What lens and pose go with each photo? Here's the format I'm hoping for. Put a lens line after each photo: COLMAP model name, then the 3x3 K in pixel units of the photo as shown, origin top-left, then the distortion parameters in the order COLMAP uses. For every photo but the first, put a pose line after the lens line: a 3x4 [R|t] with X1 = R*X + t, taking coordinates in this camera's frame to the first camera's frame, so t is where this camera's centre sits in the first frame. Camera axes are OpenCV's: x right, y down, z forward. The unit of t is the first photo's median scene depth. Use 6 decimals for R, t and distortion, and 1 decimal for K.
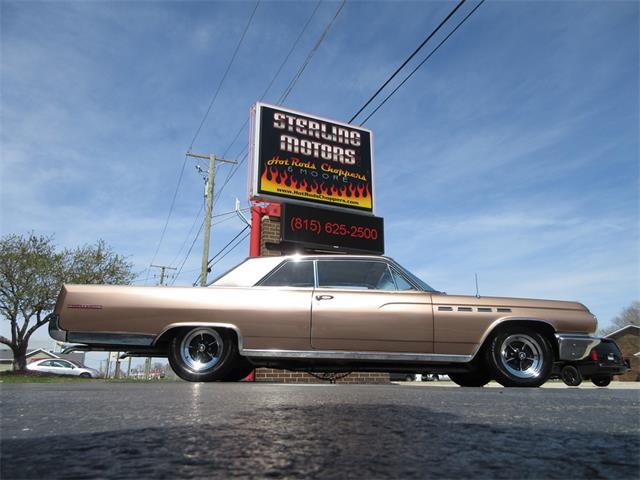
lens RADIAL K [[474.2, 0, 320.0], [0, 474.2, 240.0], [0, 0, 1]] dist [0.001653, 0.000894]
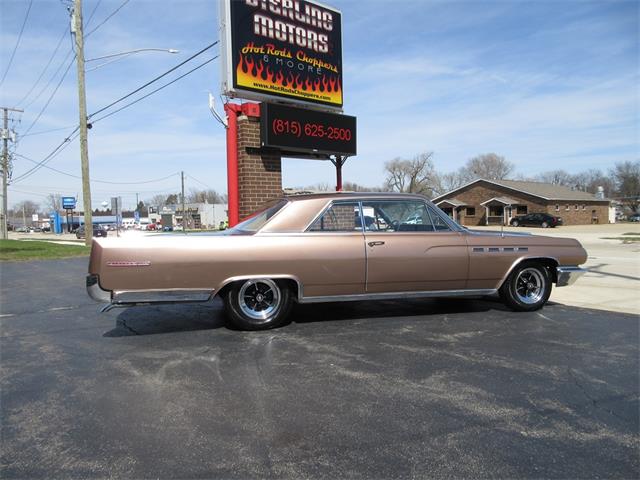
lens RADIAL K [[474.3, 0, 320.5], [0, 474.3, 241.4], [0, 0, 1]] dist [0.000637, 0.002205]
pose [[0.960474, -0.036615, 0.275952, -0.220086], [-0.055443, 0.946289, 0.318532, -0.113803], [-0.272793, -0.321242, 0.906856, 0.060213]]
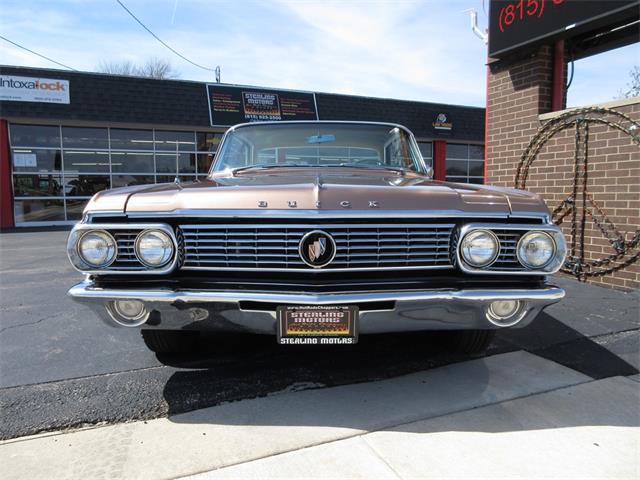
lens RADIAL K [[474.2, 0, 320.0], [0, 474.2, 240.0], [0, 0, 1]] dist [0.001653, 0.000894]
pose [[0.000811, 0.097992, -0.995187, 0.533951], [0.279888, 0.955390, 0.094302, 0.103897], [0.960032, -0.278617, -0.026652, 0.669561]]
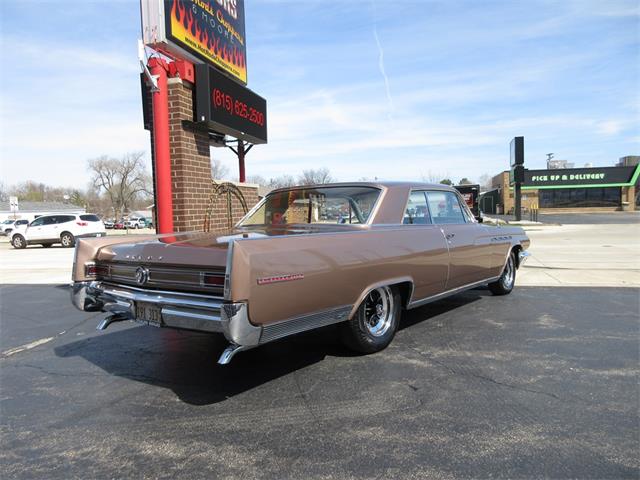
lens RADIAL K [[474.2, 0, 320.0], [0, 474.2, 240.0], [0, 0, 1]] dist [0.001653, 0.000894]
pose [[0.625497, -0.070660, 0.777021, -0.502902], [-0.183900, 0.954480, 0.234836, -0.024991], [-0.758245, -0.289783, 0.584030, 0.363068]]
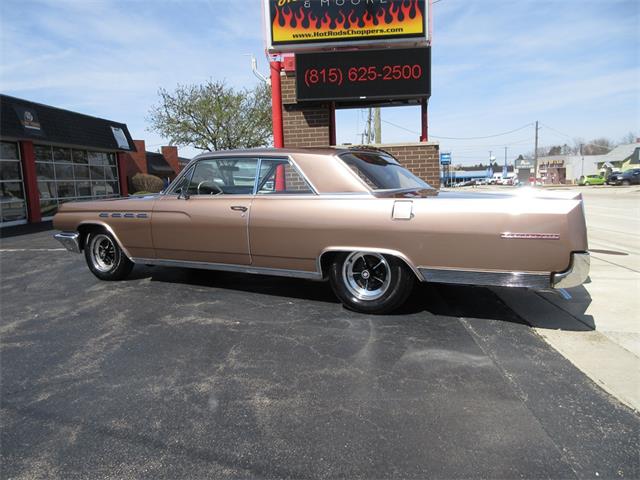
lens RADIAL K [[472.5, 0, 320.2], [0, 472.5, 241.6], [0, 0, 1]] dist [0.002985, -0.003284]
pose [[0.878421, 0.031308, -0.476861, 0.360665], [0.164640, 0.916937, 0.363483, -0.065669], [0.448632, -0.397802, 0.800302, 0.186217]]
